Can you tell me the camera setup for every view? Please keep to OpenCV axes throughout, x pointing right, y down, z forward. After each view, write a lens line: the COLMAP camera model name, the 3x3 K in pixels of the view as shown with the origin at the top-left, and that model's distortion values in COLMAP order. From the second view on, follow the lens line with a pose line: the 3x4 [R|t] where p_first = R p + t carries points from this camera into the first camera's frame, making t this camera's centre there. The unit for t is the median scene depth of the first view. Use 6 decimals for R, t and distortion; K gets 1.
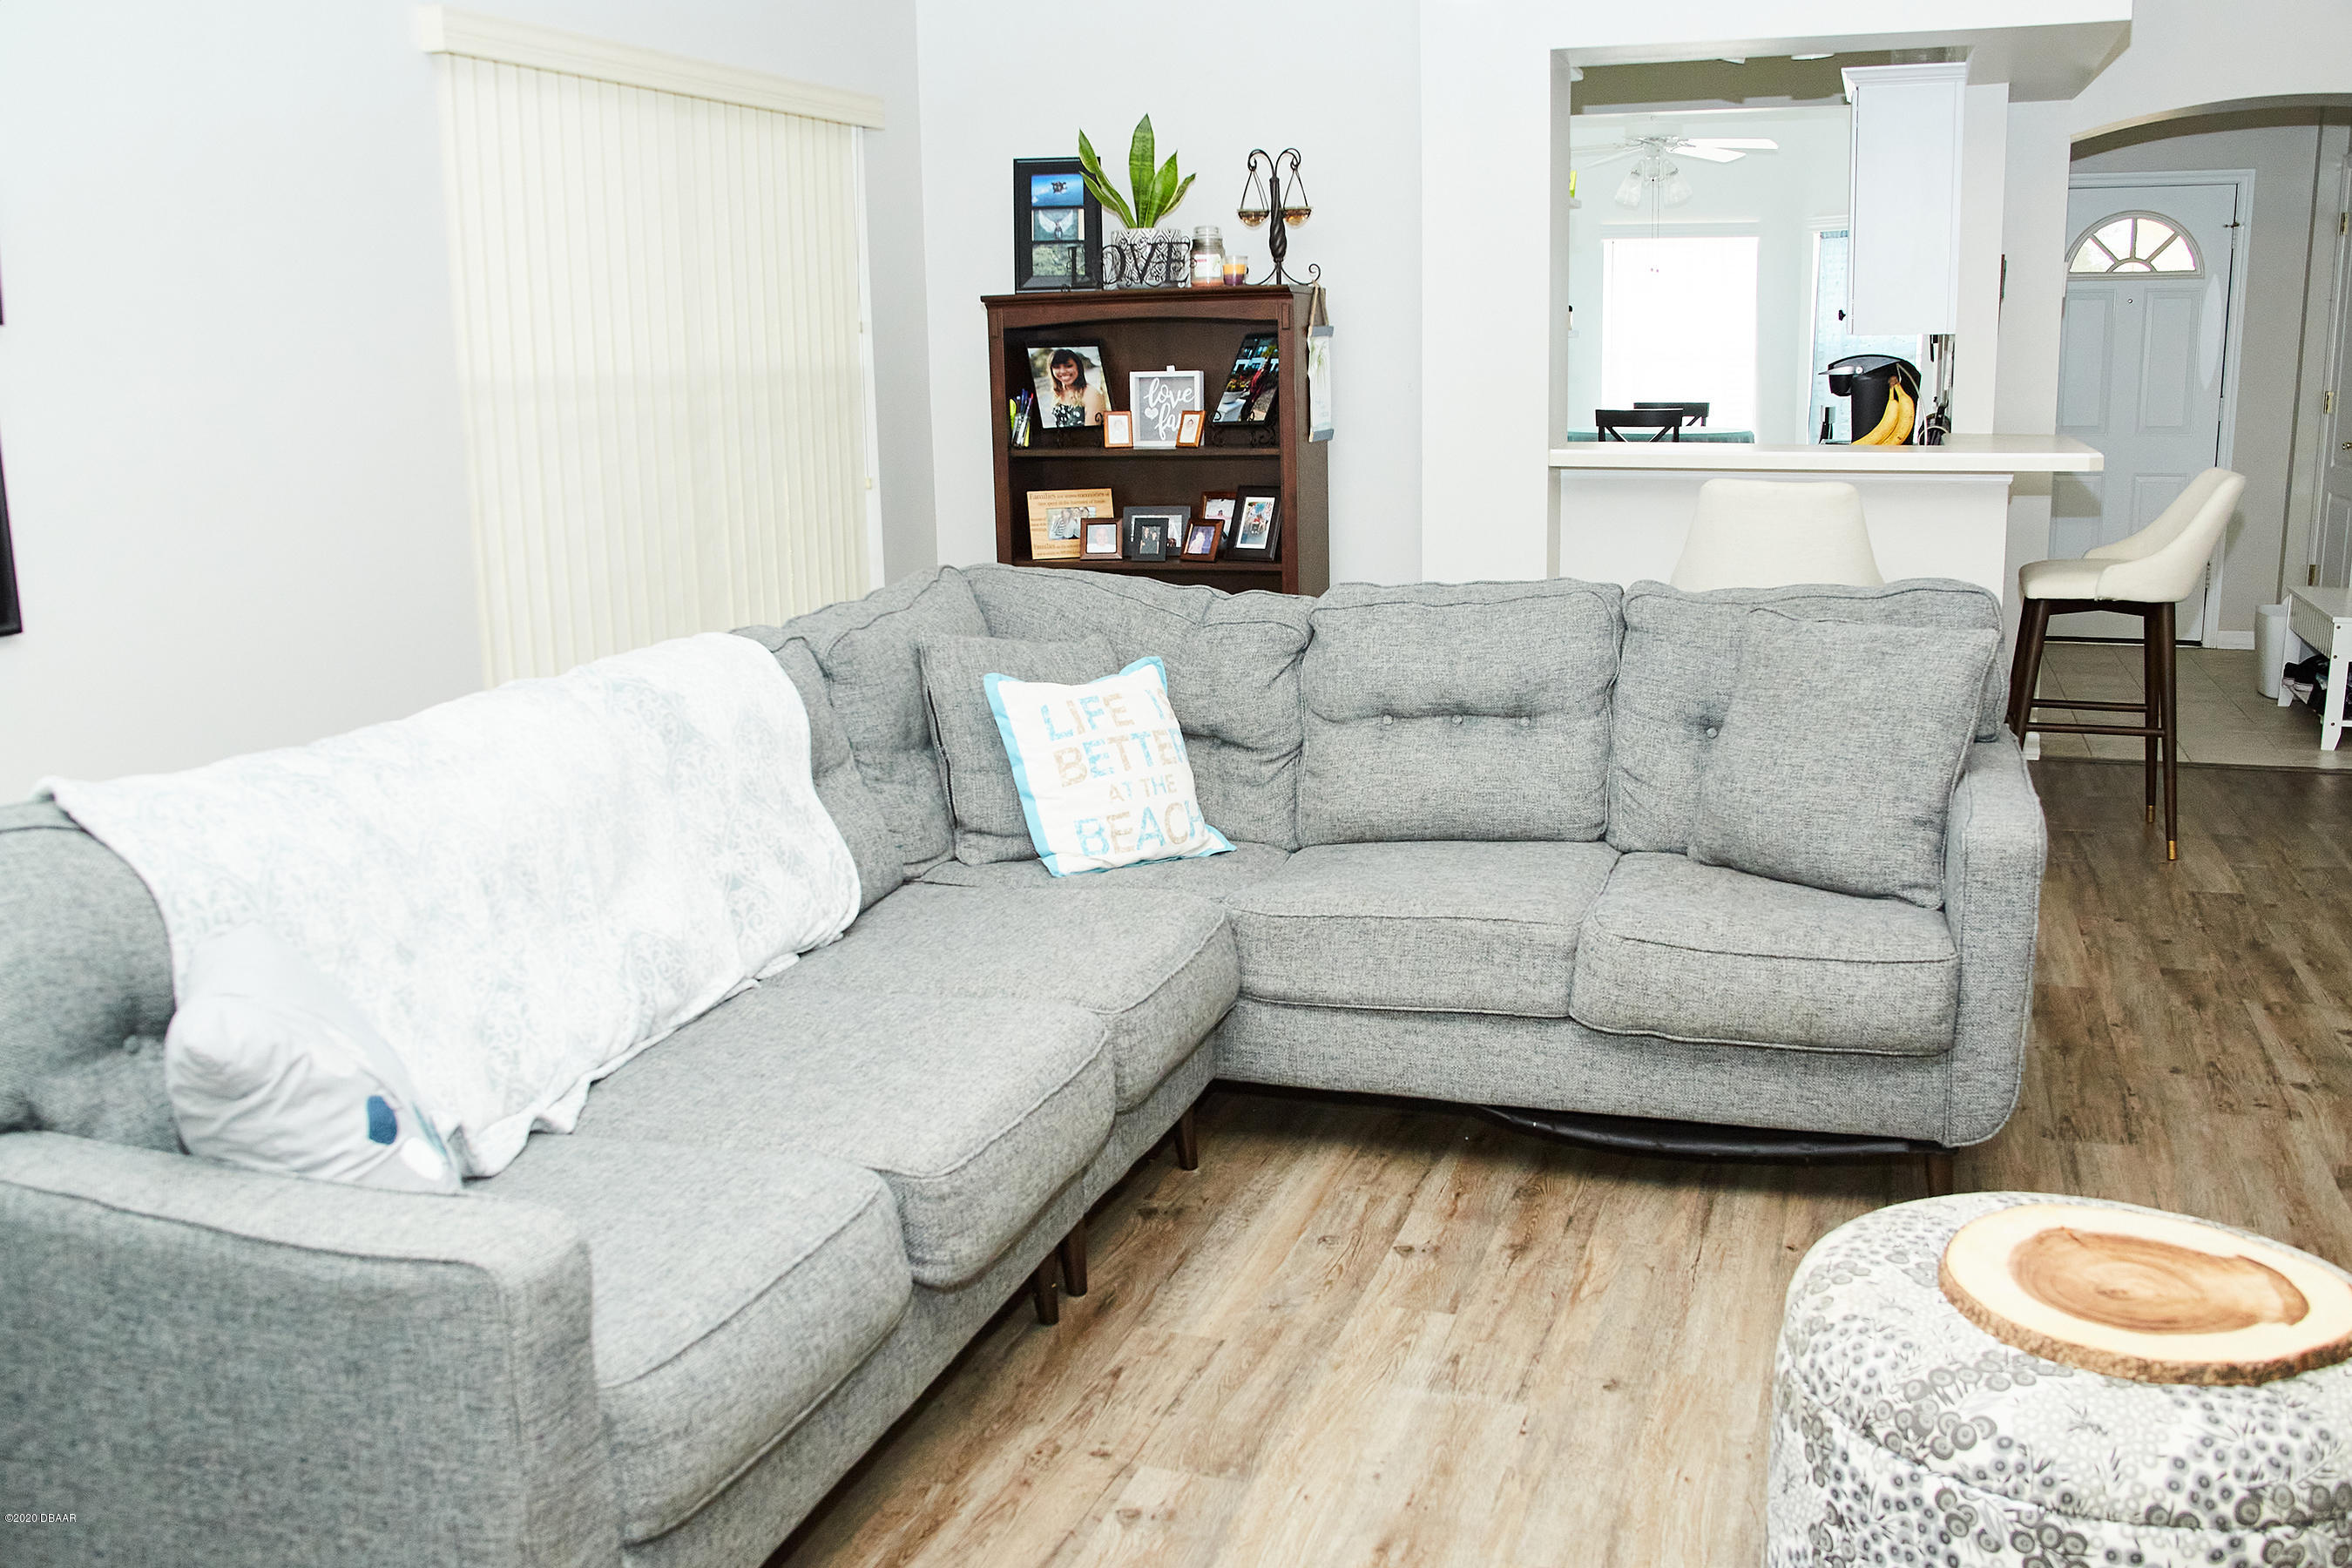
lens RADIAL K [[2047.6, 0, 1193.1], [0, 2047.6, 780.1], [0, 0, 1]] dist [-0.149941, 0.159857]
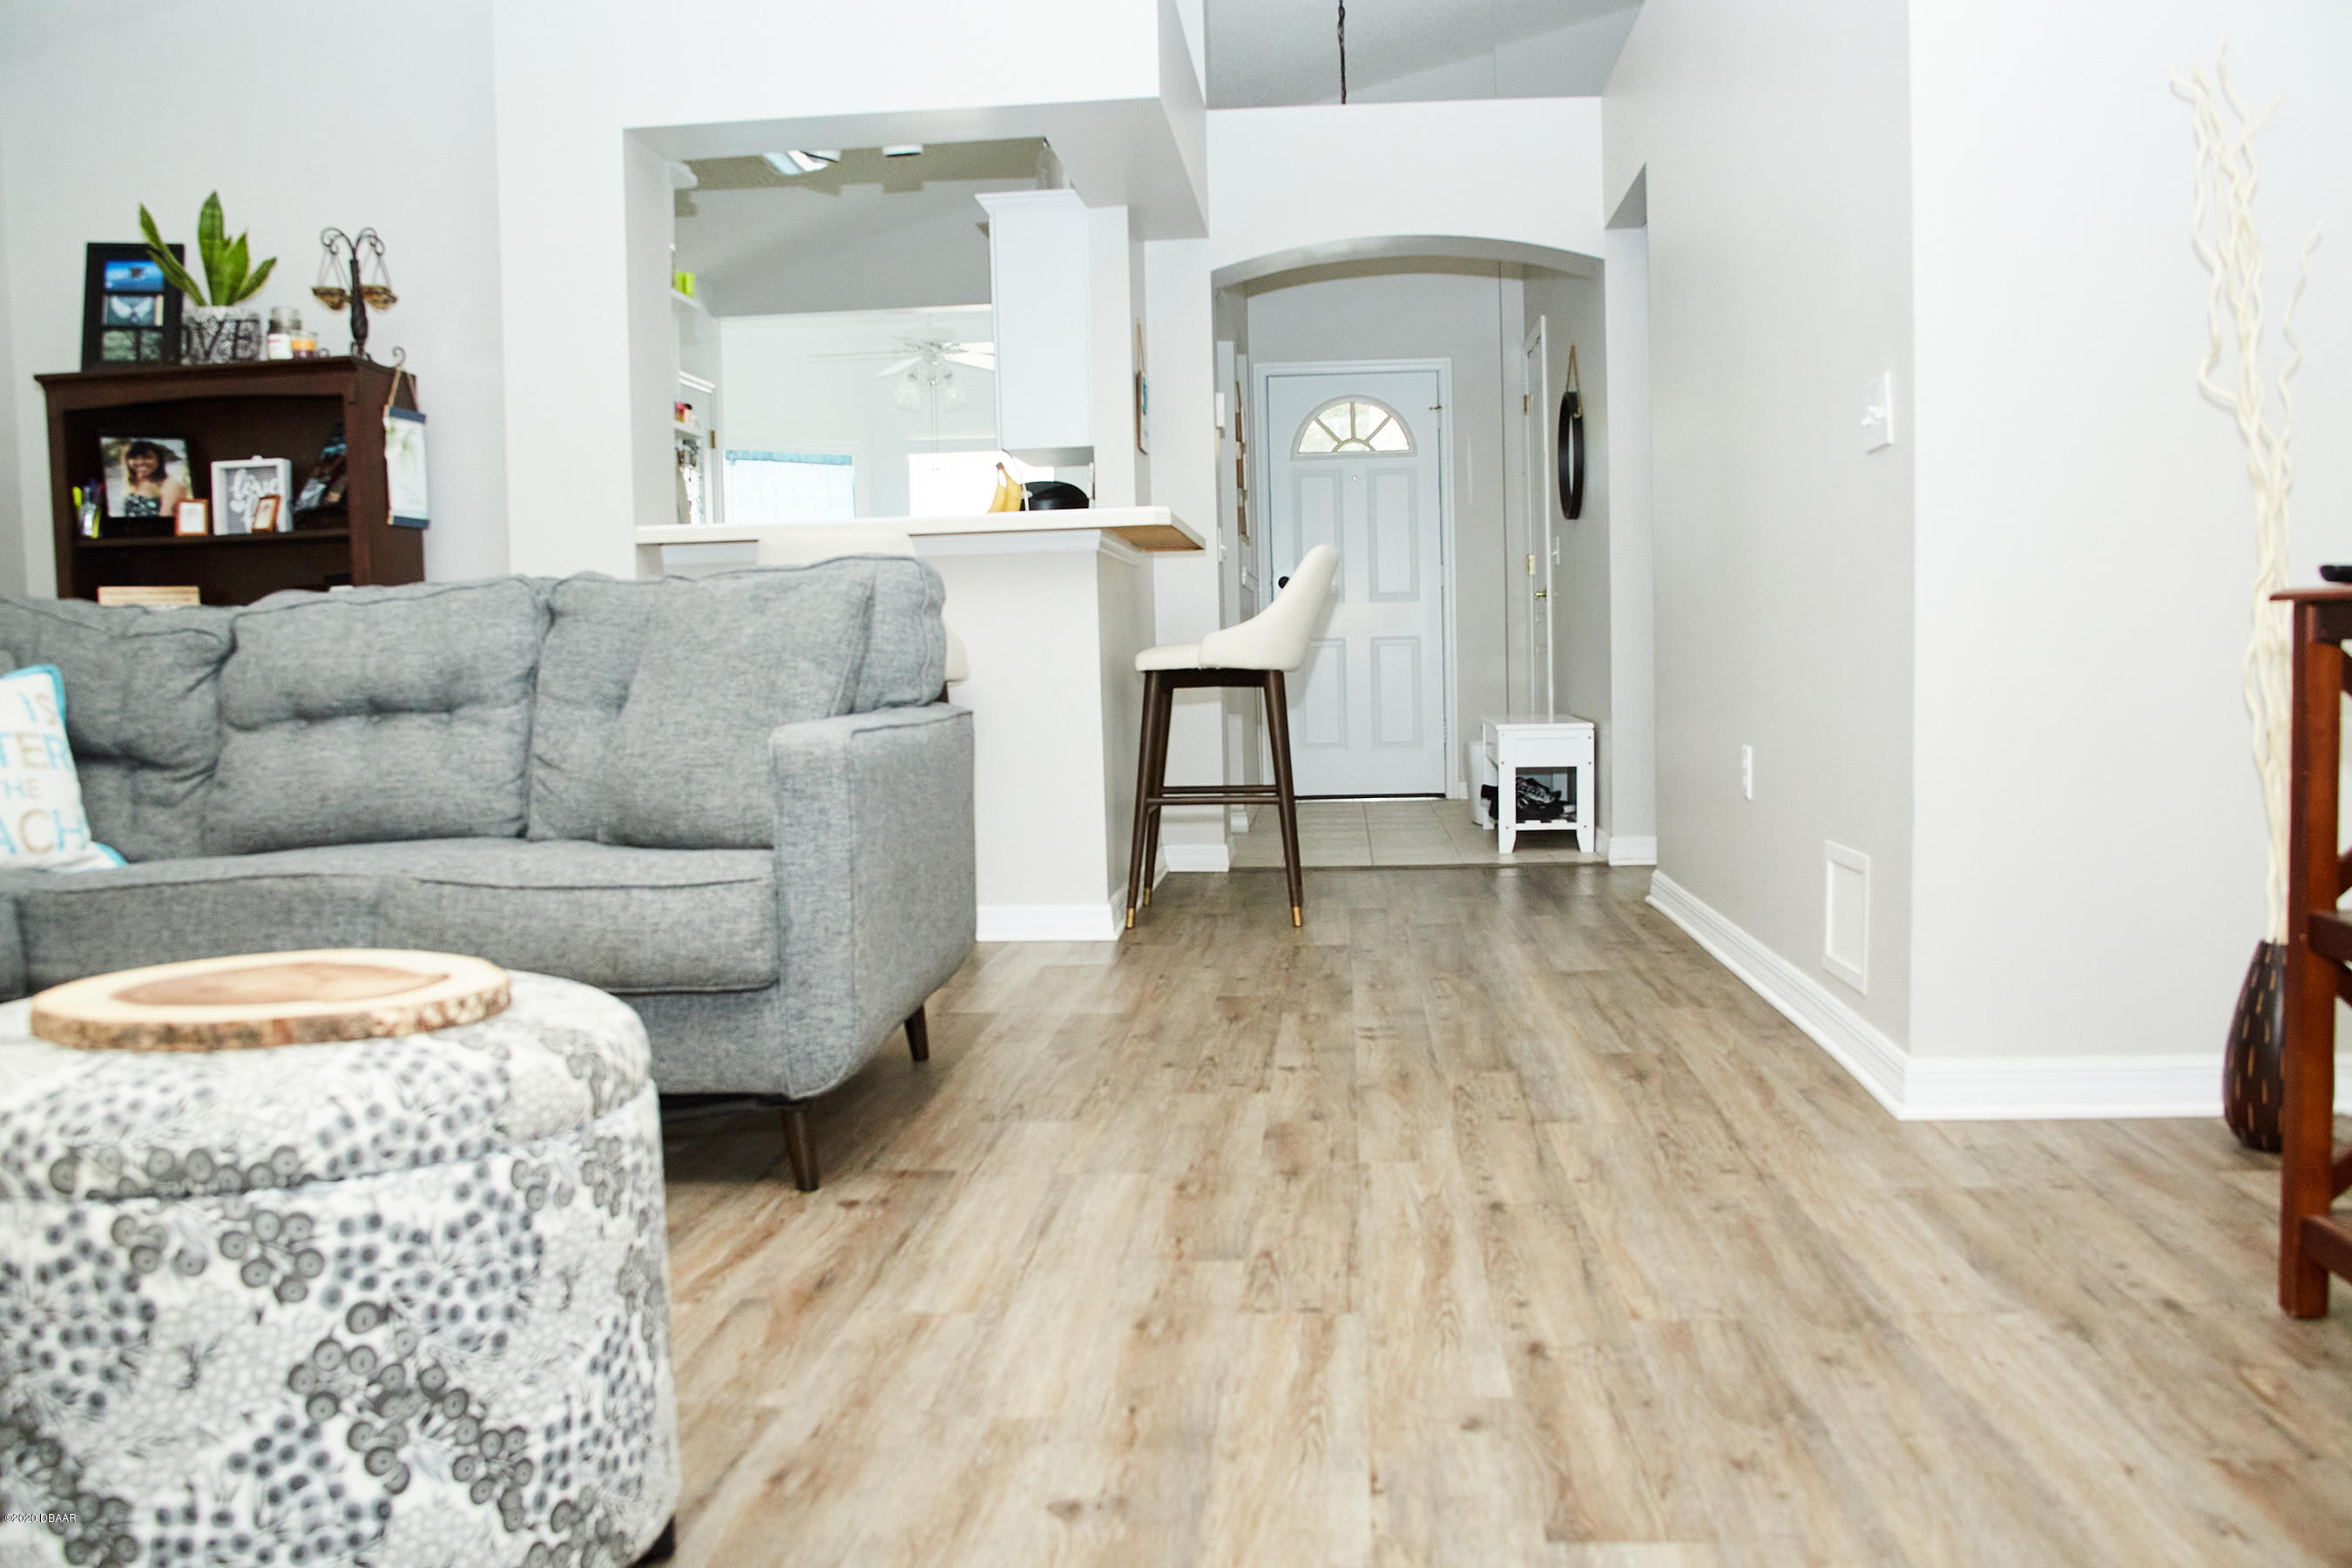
lens RADIAL K [[1959.6, 0, 1176.0], [0, 1959.6, 784.0], [0, 0, 1]] dist [-0.142856, 0.138222]
pose [[0.971485, -0.020308, 0.236230, 0.264156], [0.055345, 0.988225, -0.142649, 0.137590], [-0.230552, 0.151656, 0.961169, 0.080925]]
